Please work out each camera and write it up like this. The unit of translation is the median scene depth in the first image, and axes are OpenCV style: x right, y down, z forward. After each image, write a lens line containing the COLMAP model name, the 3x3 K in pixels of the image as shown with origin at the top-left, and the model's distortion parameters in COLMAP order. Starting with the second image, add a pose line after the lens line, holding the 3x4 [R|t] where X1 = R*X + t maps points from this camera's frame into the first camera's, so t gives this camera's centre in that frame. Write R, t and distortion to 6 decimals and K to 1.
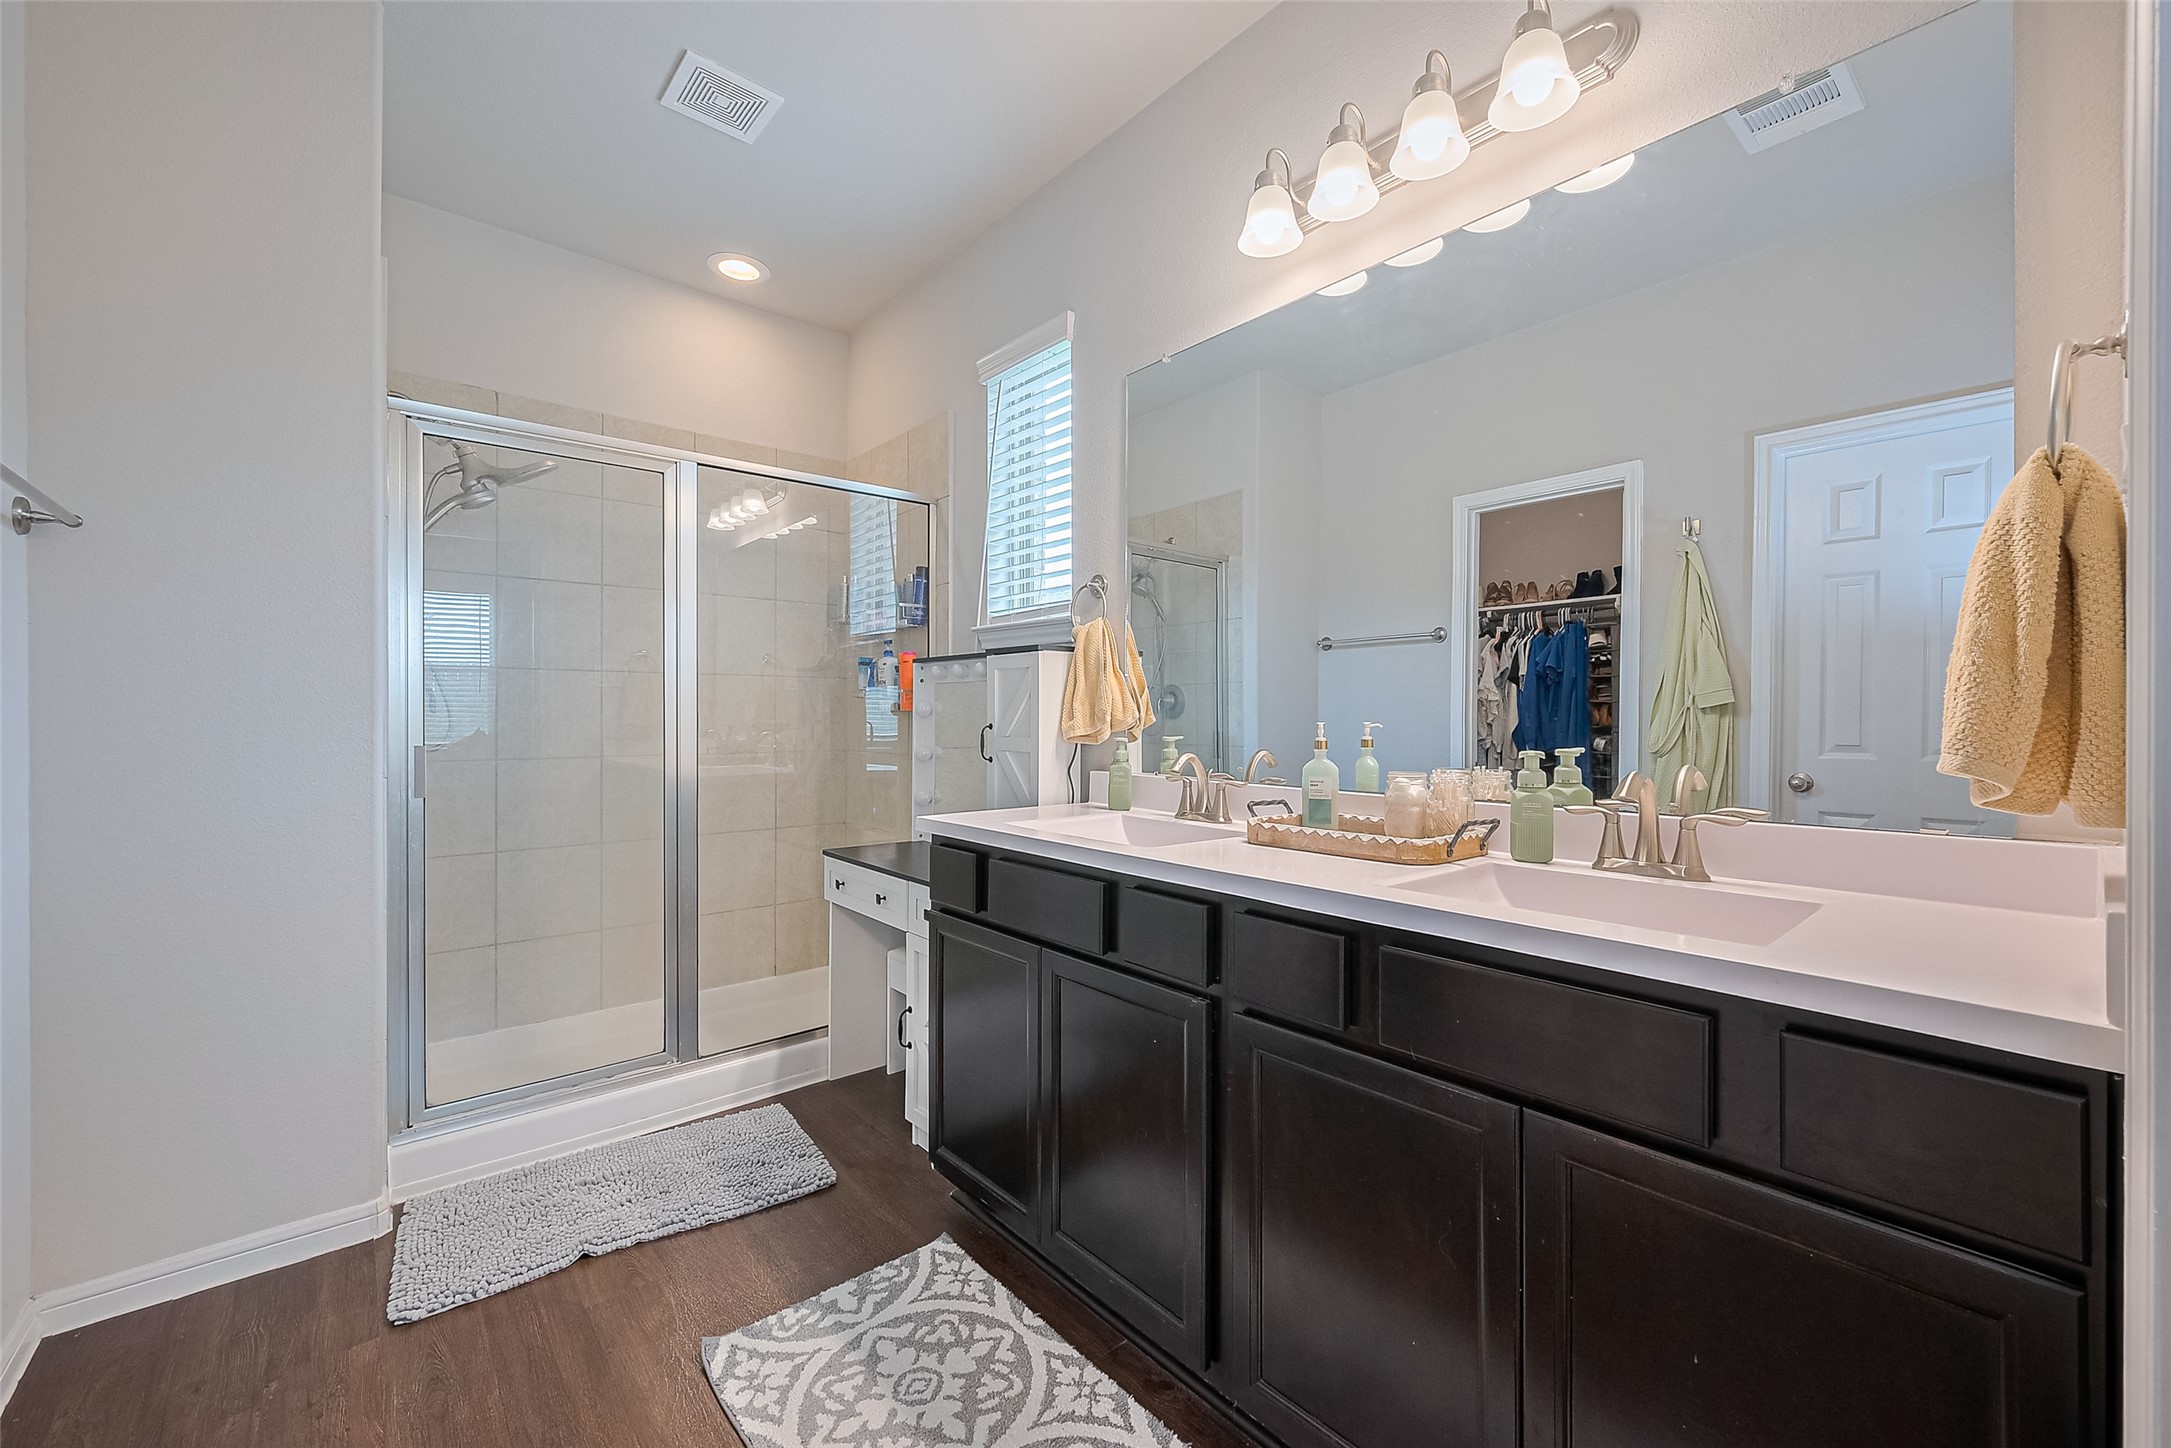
lens RADIAL K [[865.6, 0, 1106.6], [0, 865.6, 721.3], [0, 0, 1]] dist [-0.000271, 0.000086]
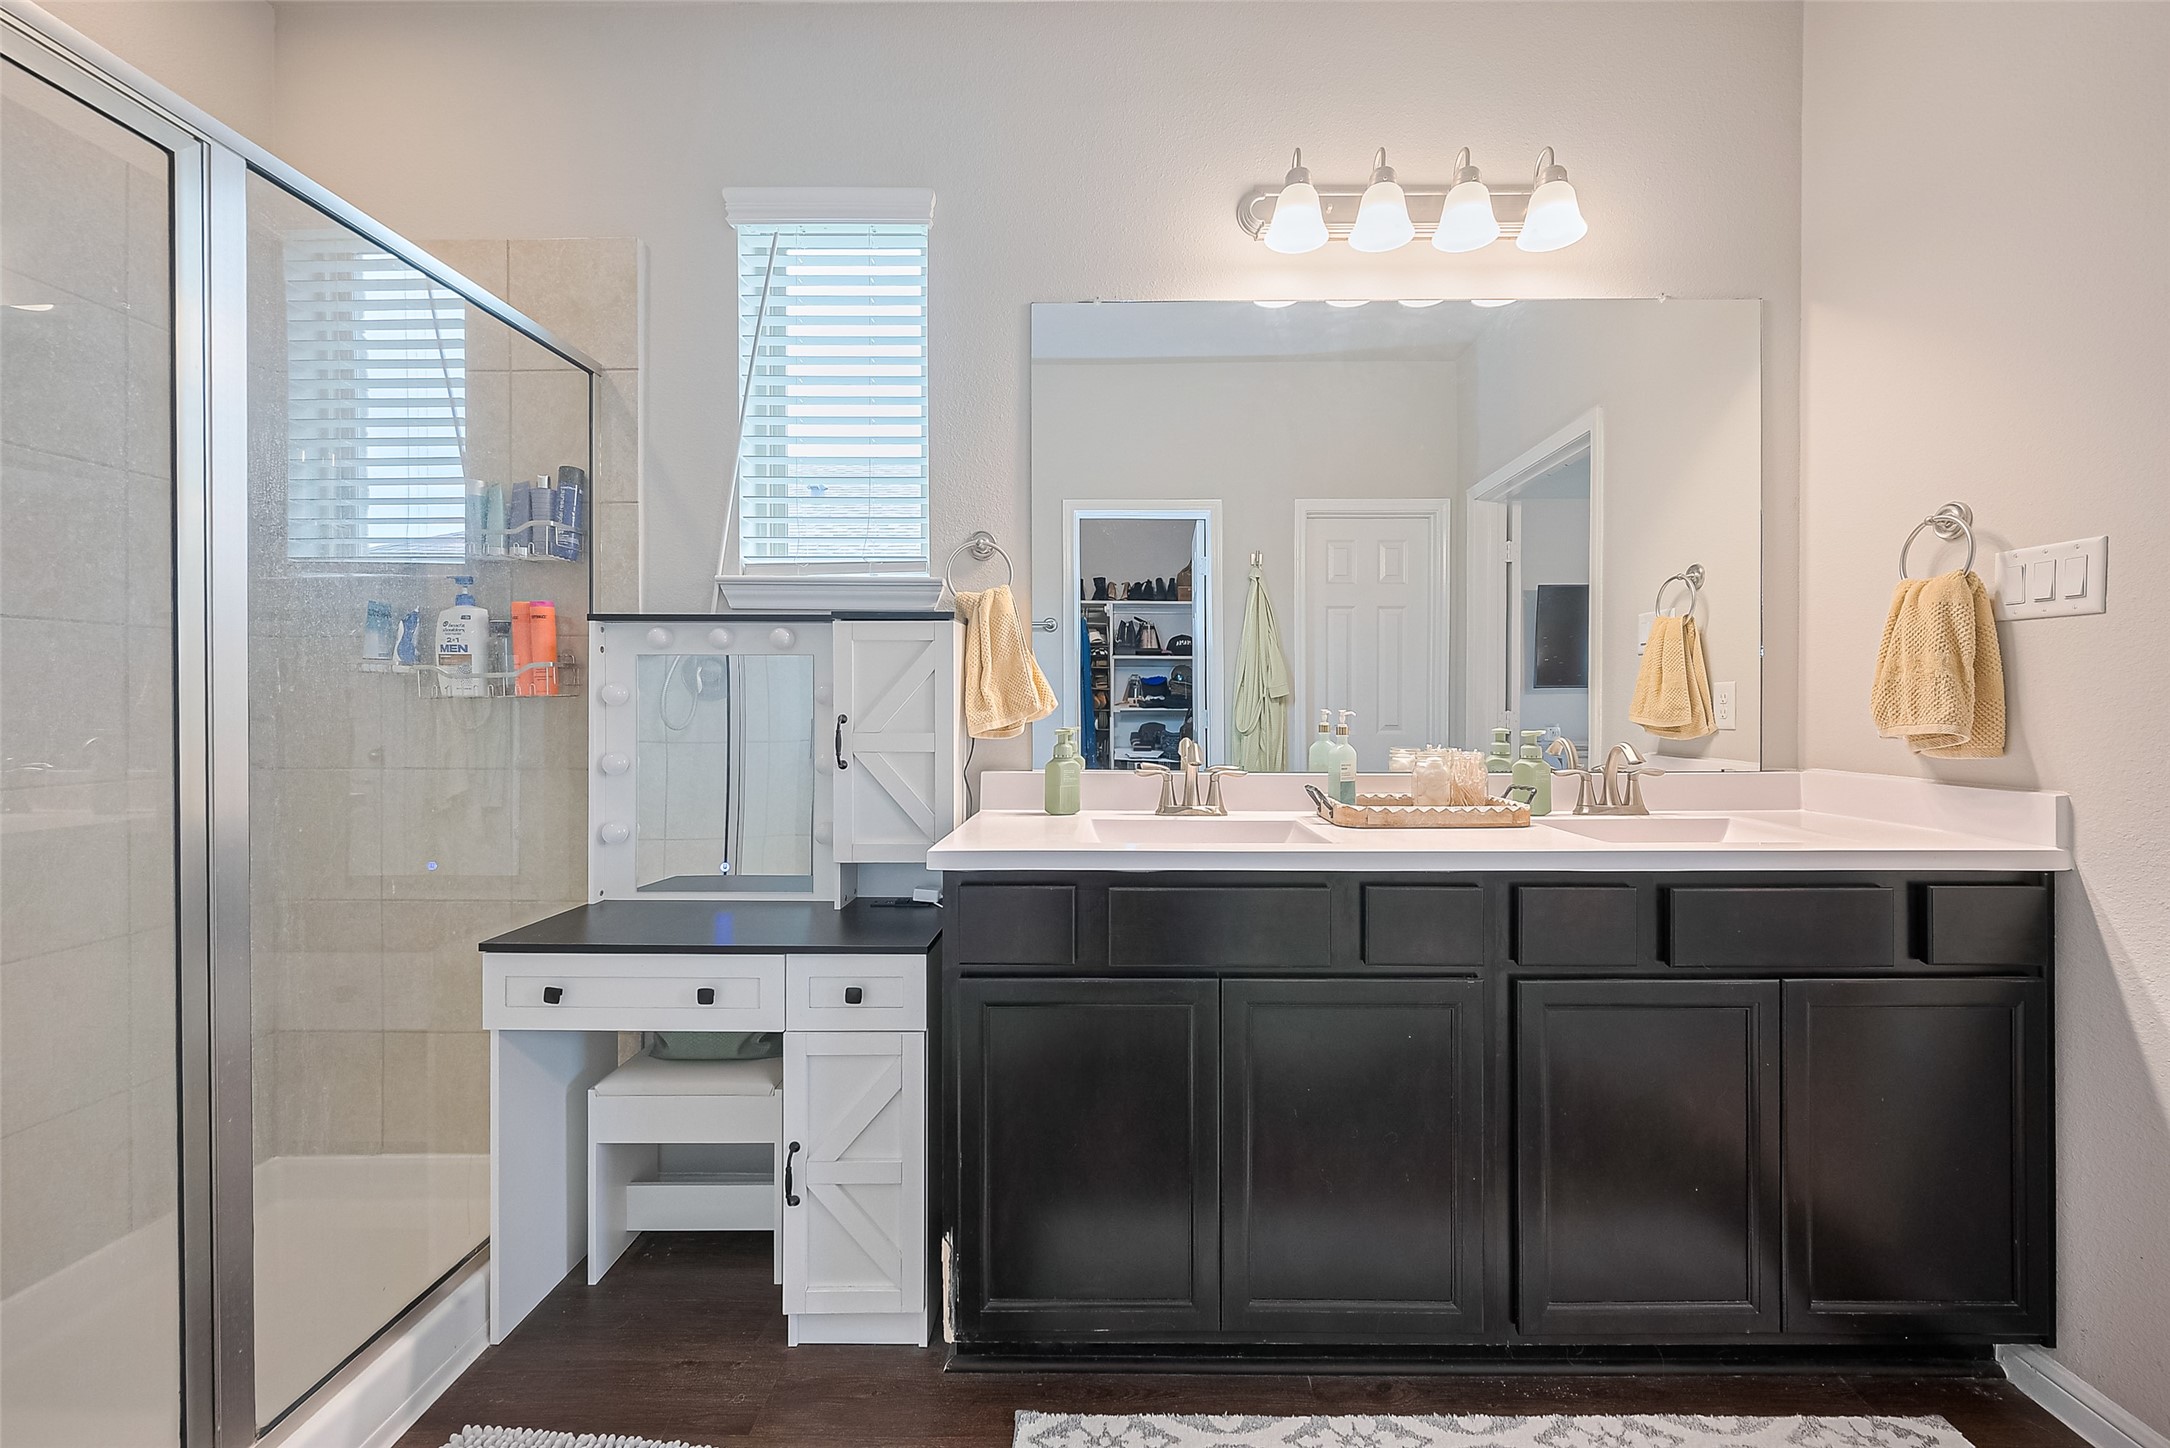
lens RADIAL K [[865.2, 0, 1096.7], [0, 865.2, 709.0], [0, 0, 1]] dist [-0.000271, 0.000086]
pose [[0.659063, -0.006141, 0.752062, -0.551955], [0.004593, 0.999981, 0.004140, -0.004592], [-0.752073, 0.000726, 0.659079, 0.375187]]
